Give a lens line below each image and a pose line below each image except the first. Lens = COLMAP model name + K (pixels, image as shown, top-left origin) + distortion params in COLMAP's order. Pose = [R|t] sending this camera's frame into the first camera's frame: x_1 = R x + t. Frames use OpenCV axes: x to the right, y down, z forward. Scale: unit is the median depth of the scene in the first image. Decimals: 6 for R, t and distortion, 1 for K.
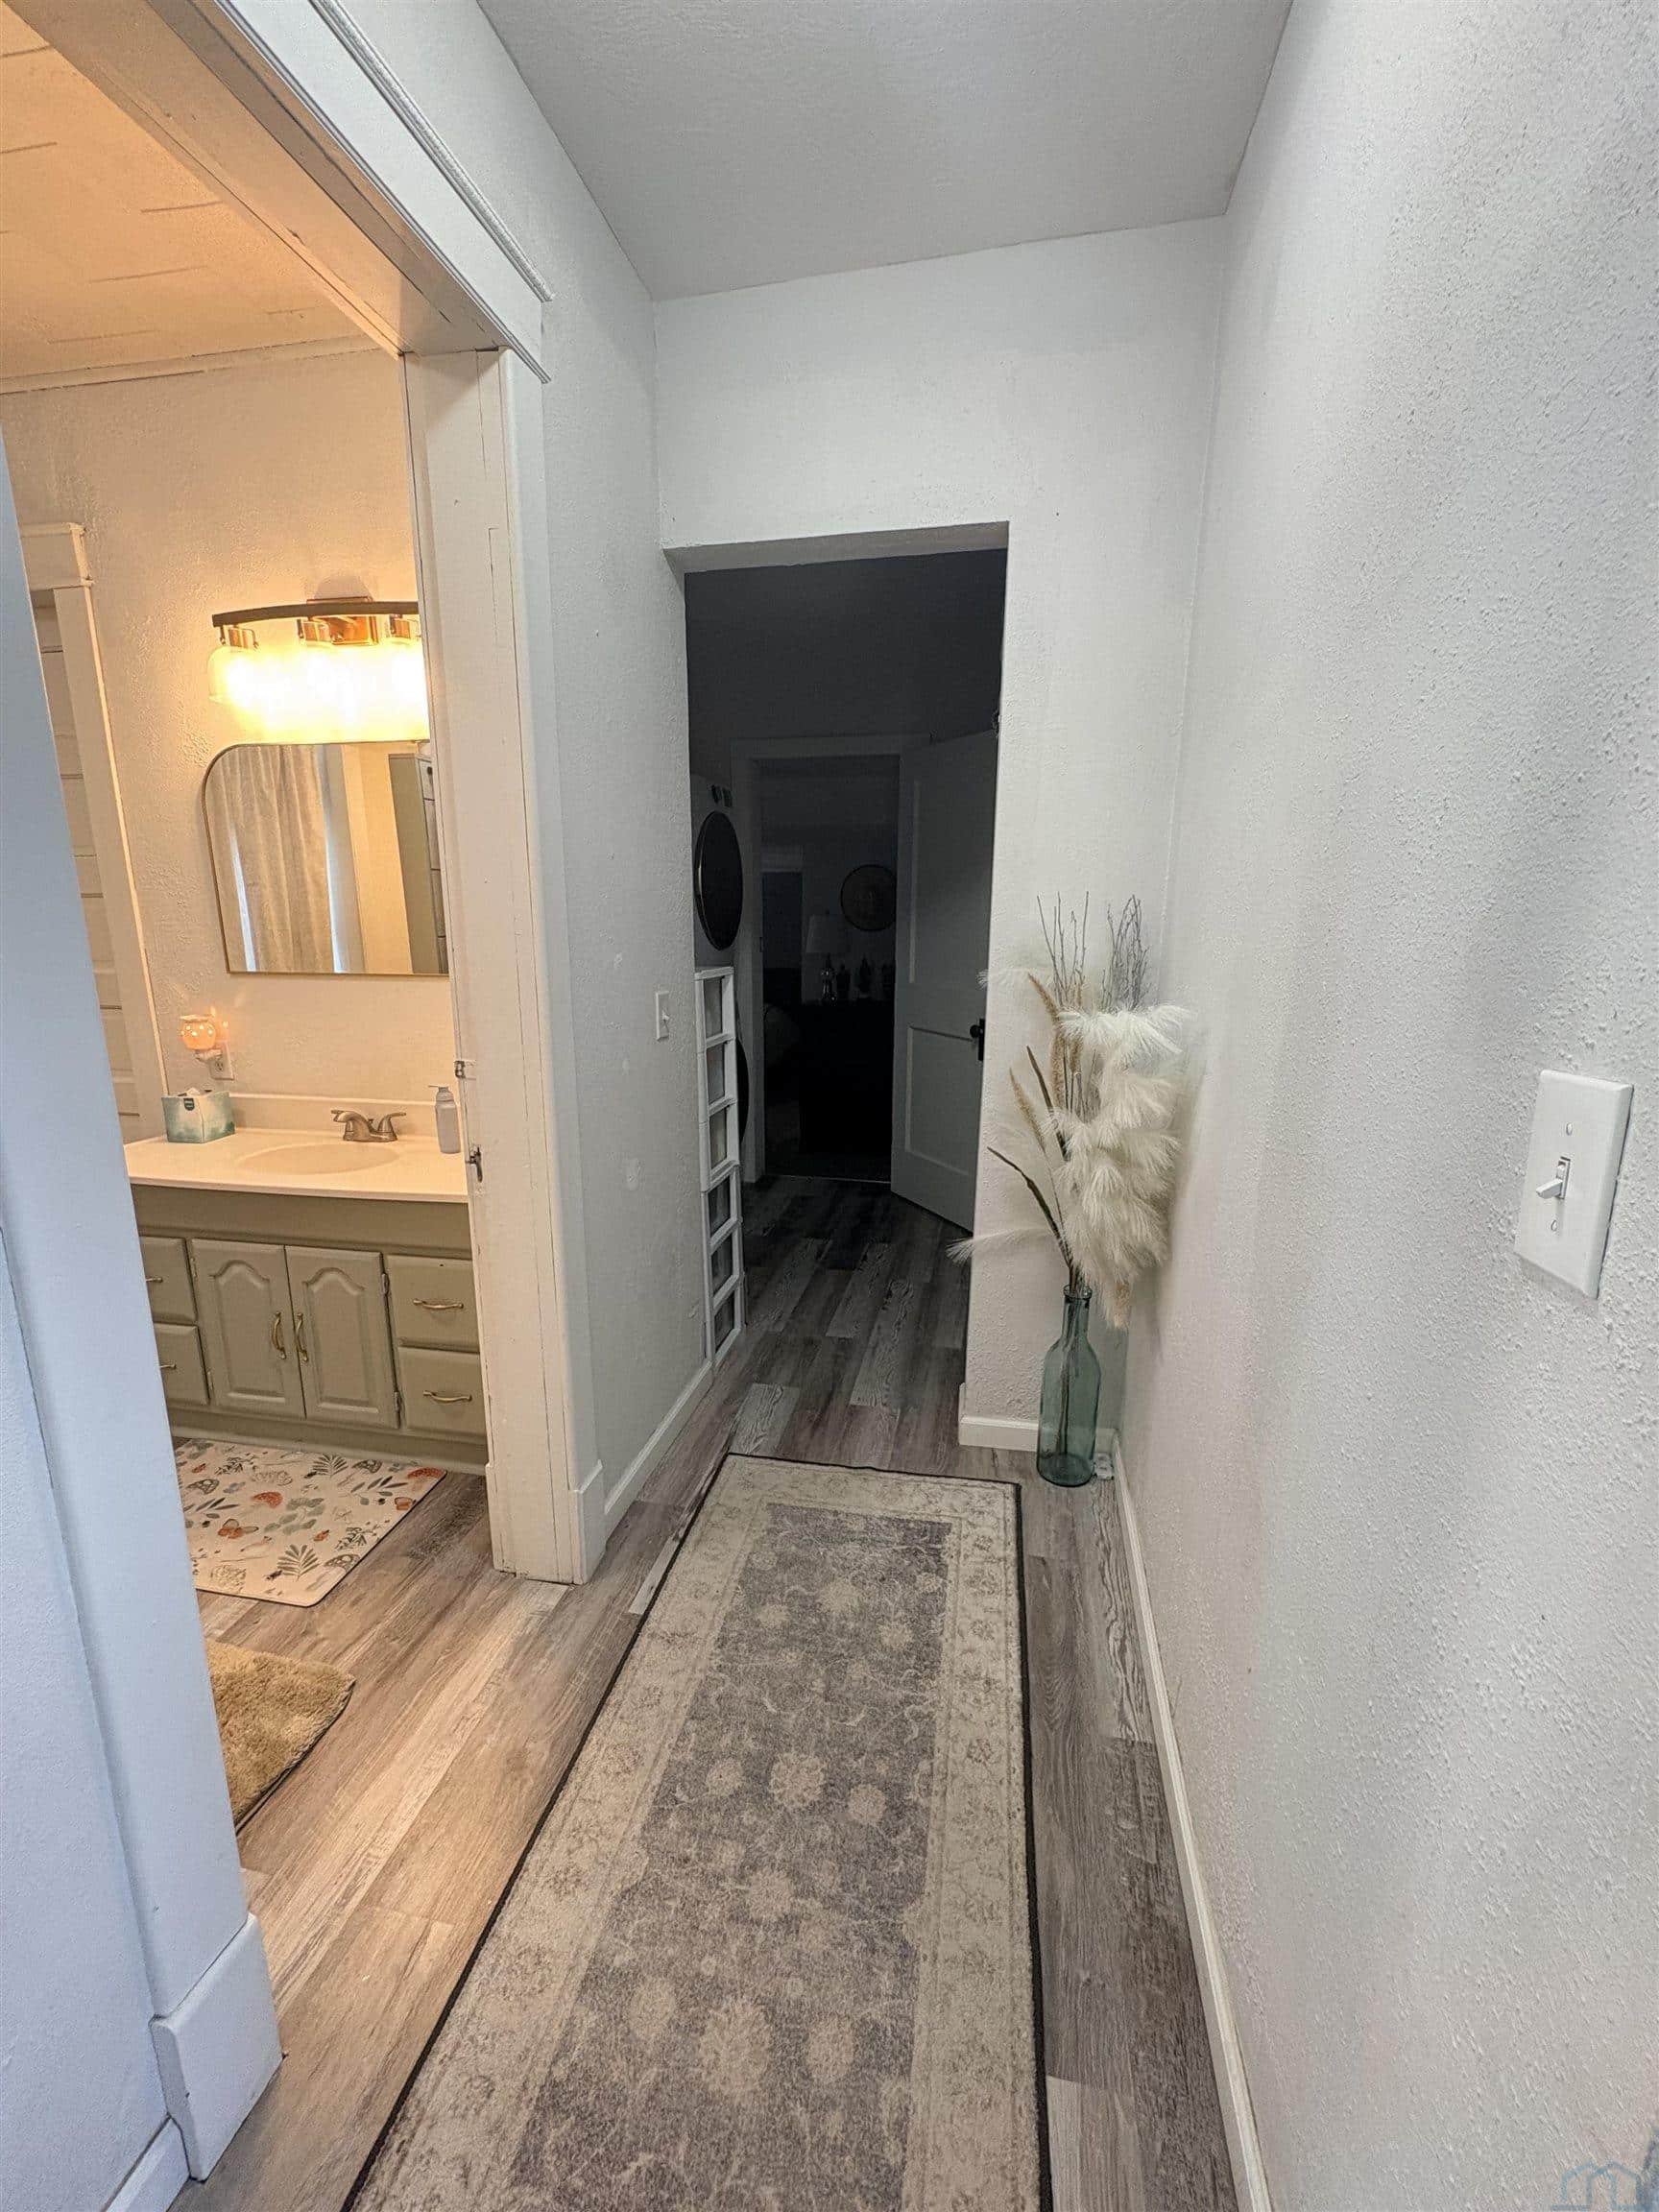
lens RADIAL K [[881.6, 0, 832.9], [0, 881.6, 1101.2], [0, 0, 1]] dist [-0.001264, 0.001347]
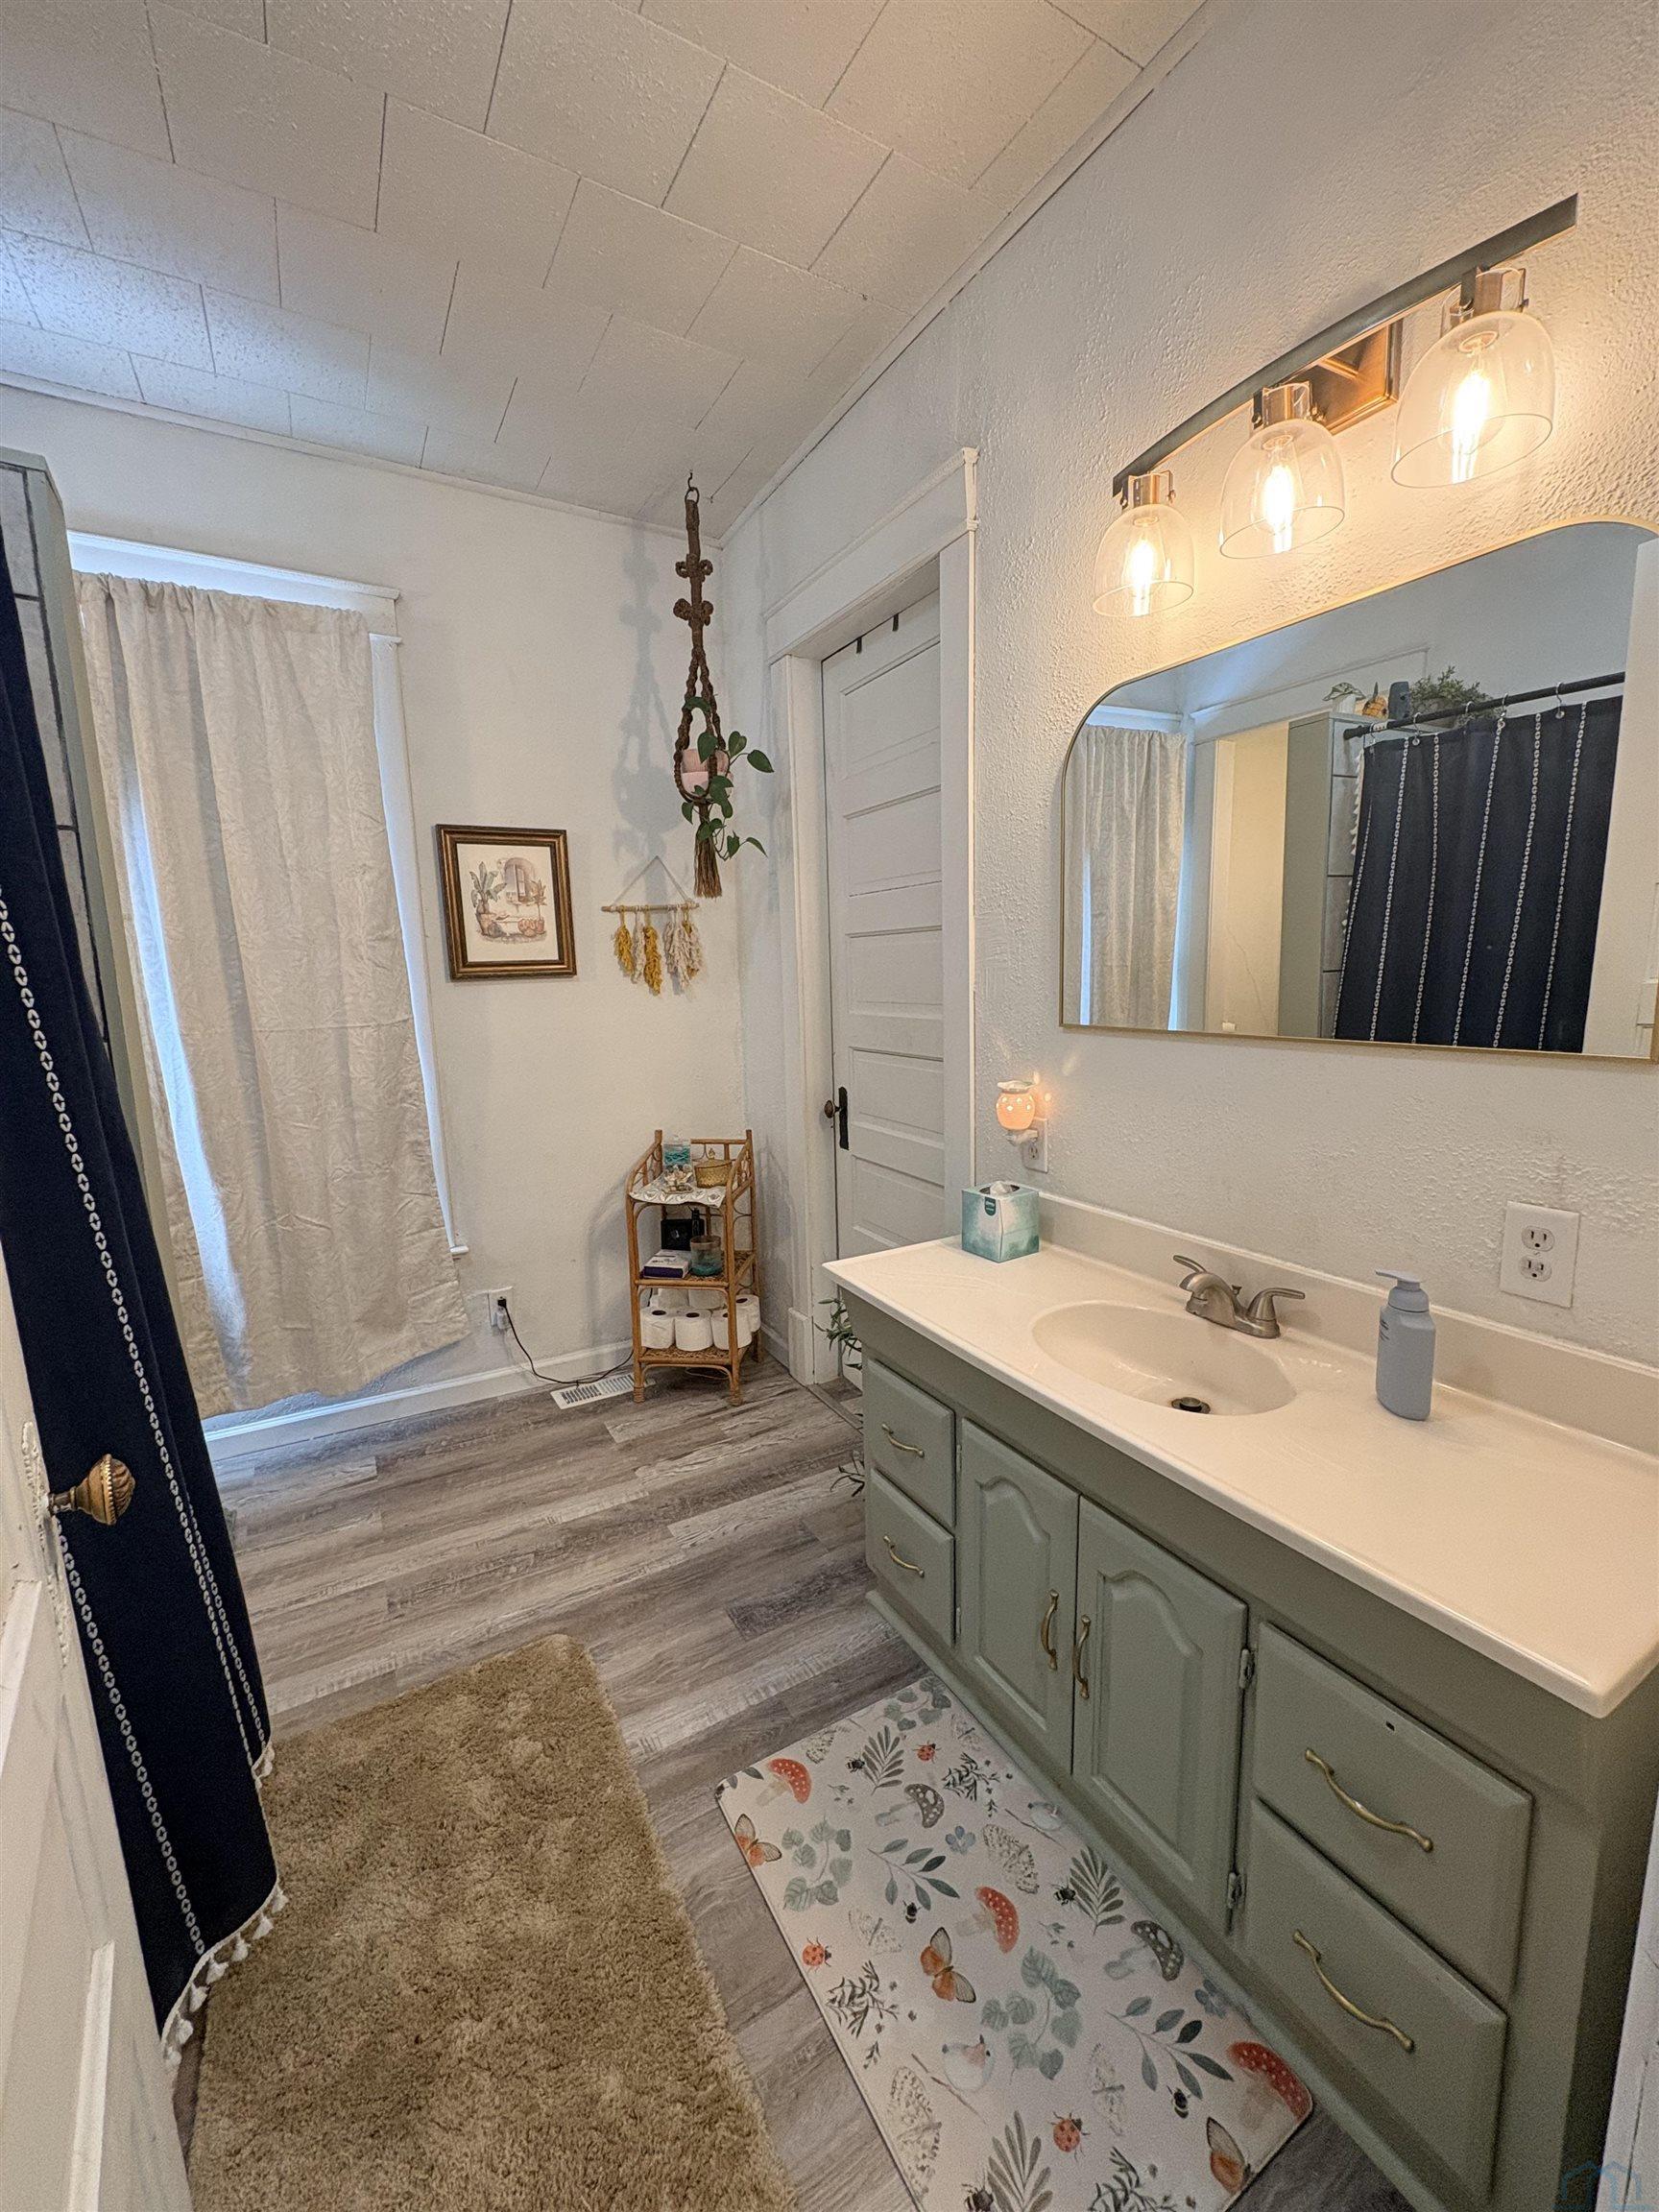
lens RADIAL K [[881.6, 0, 830.2], [0, 881.6, 1108.7], [0, 0, 1]] dist [-0.001264, 0.001347]
pose [[0.657696, 0.103550, -0.746133, -0.304634], [-0.126488, 0.991624, 0.026124, -0.083511], [0.742588, 0.077195, 0.665285, 0.443069]]
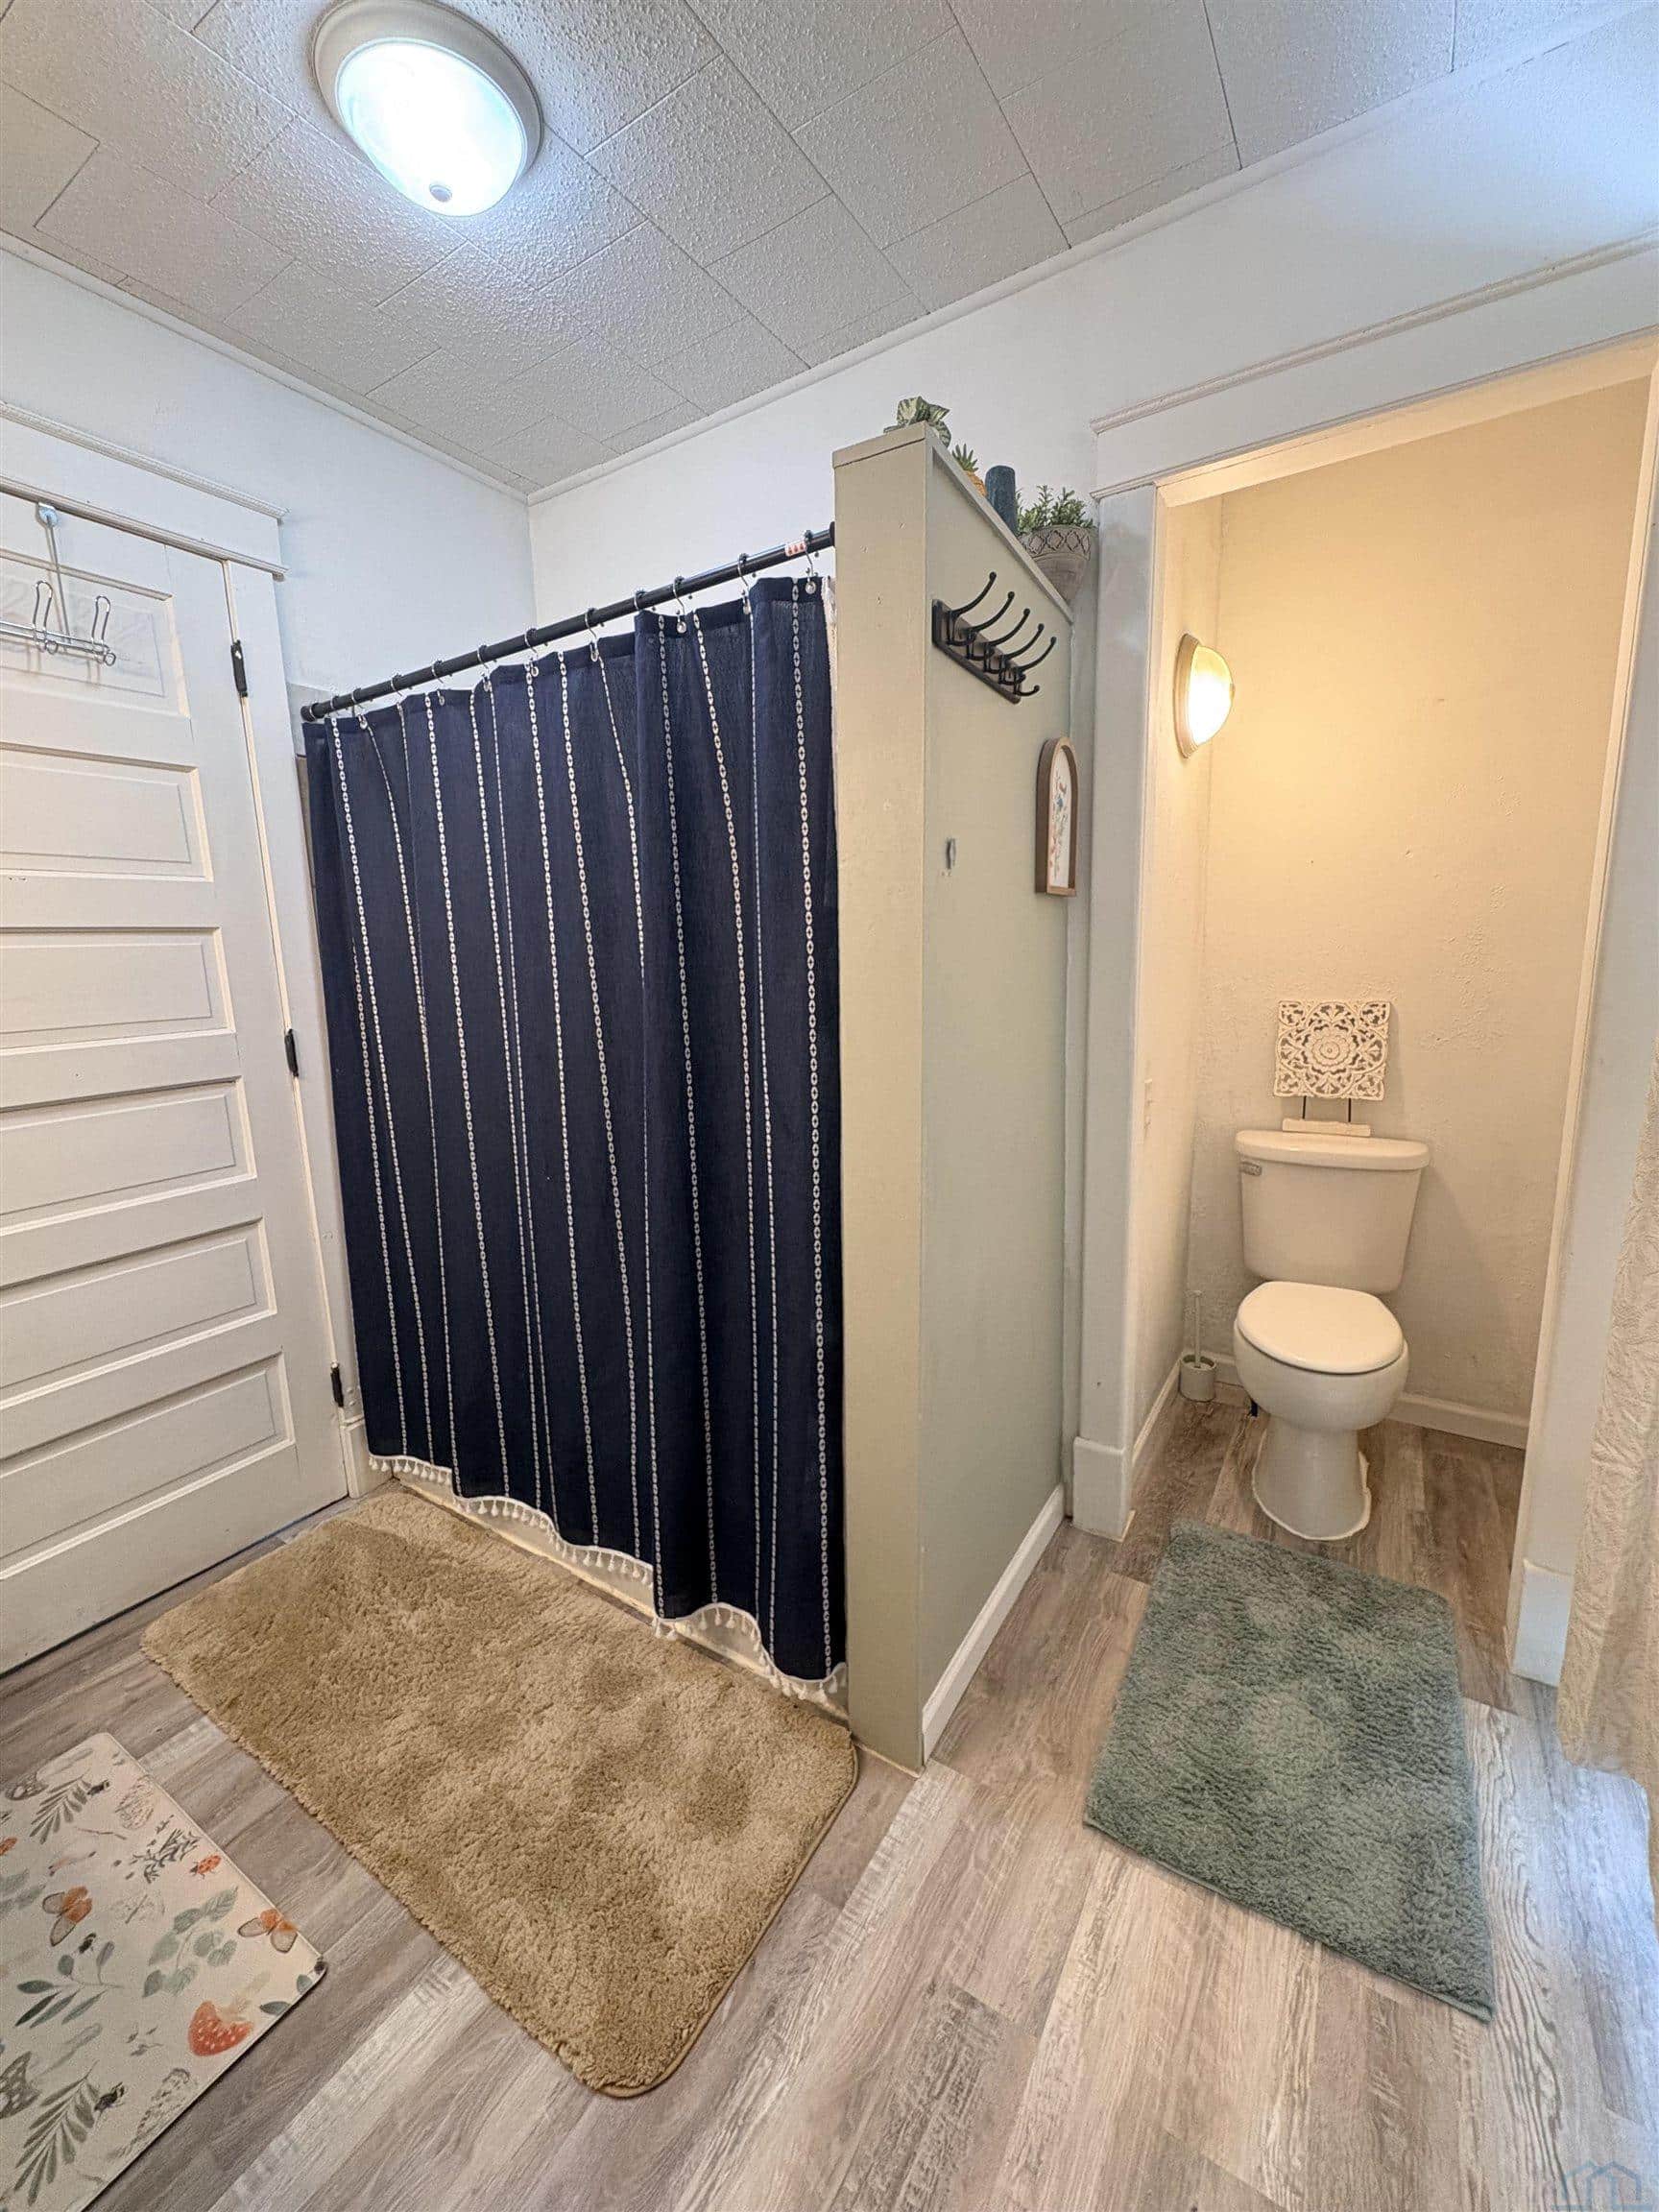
lens RADIAL K [[881.6, 0, 826.1], [0, 881.6, 1102.9], [0, 0, 1]] dist [-0.001264, 0.001347]
pose [[-0.932854, -0.040464, 0.357976, -1.248499], [0.095403, 0.930449, 0.353784, -0.223034], [-0.347394, 0.364180, -0.864112, 1.015546]]
